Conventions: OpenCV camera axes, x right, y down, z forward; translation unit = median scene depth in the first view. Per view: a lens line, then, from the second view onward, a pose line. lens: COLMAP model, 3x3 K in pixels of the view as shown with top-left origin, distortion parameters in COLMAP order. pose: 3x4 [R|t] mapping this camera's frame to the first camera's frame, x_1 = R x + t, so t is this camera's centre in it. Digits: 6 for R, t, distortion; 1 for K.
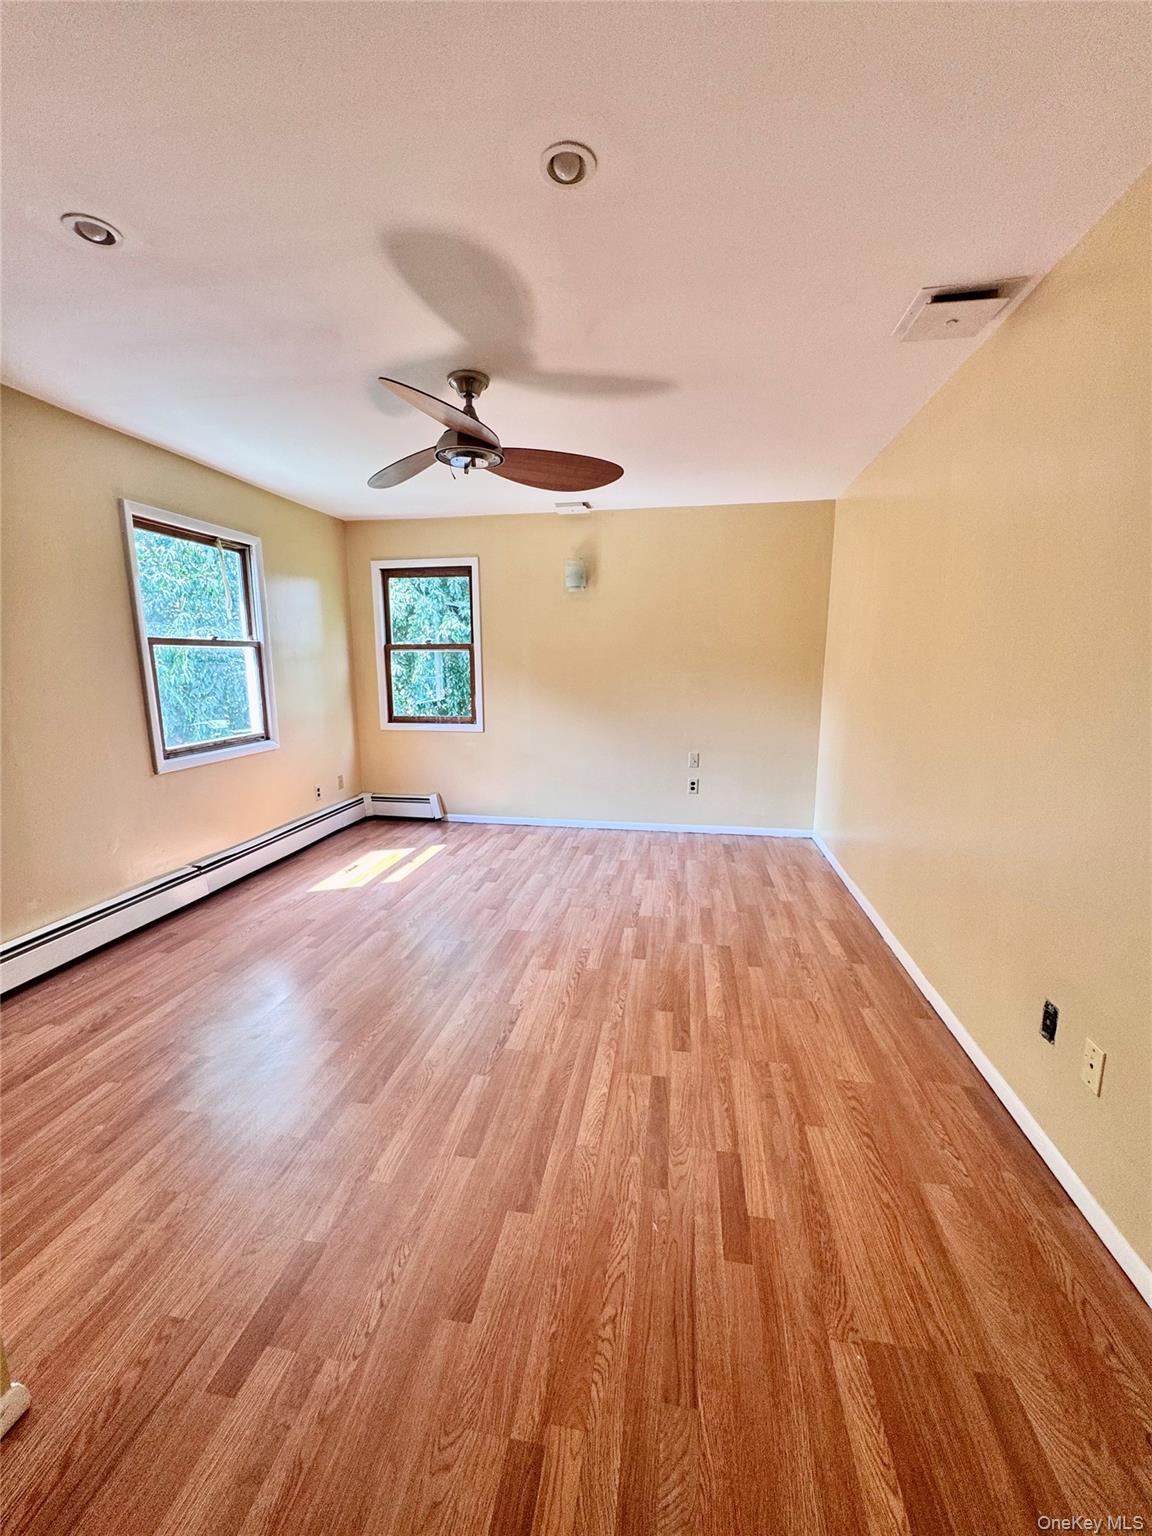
lens RADIAL K [[613.7, 0, 582.7], [0, 613.7, 767.6], [0, 0, 1]] dist [-0.007688, 0.001438]
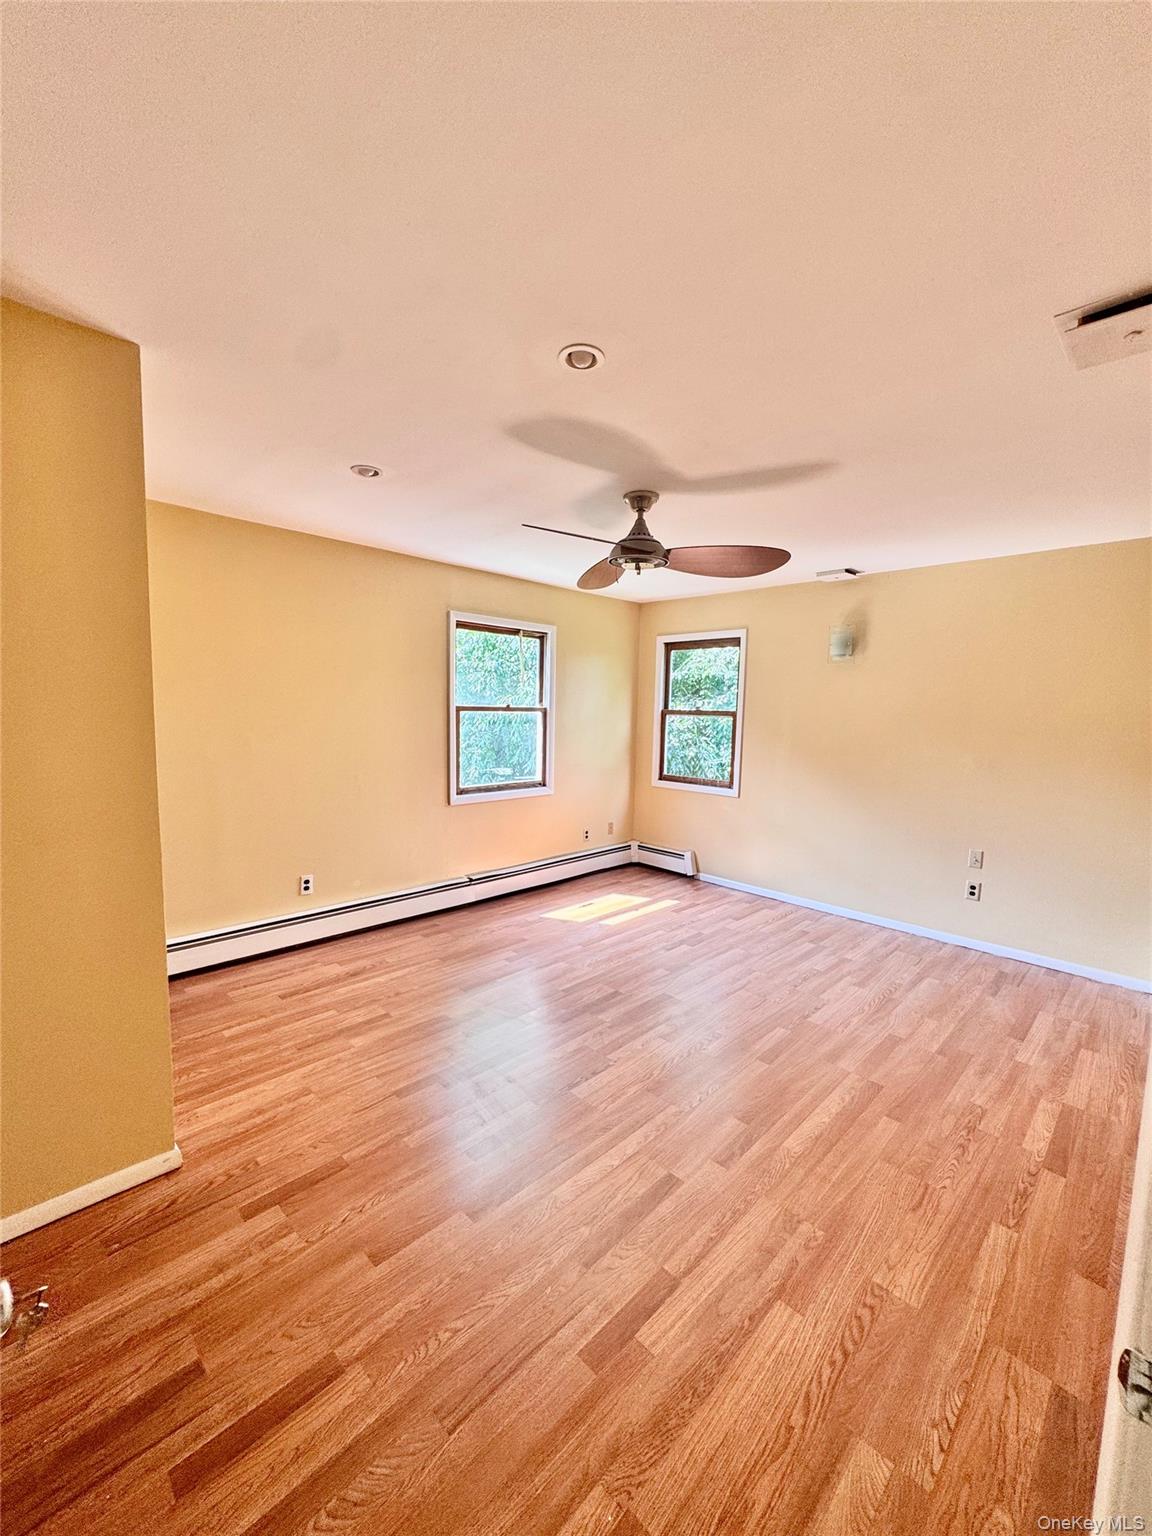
lens RADIAL K [[613.7, 0, 575.9], [0, 613.7, 768.6], [0, 0, 1]] dist [-0.007688, 0.001438]
pose [[0.817592, 0.078528, -0.570419, 0.380905], [-0.125123, 0.991214, -0.042883, -0.057340], [0.562040, 0.106433, 0.820234, 0.035833]]
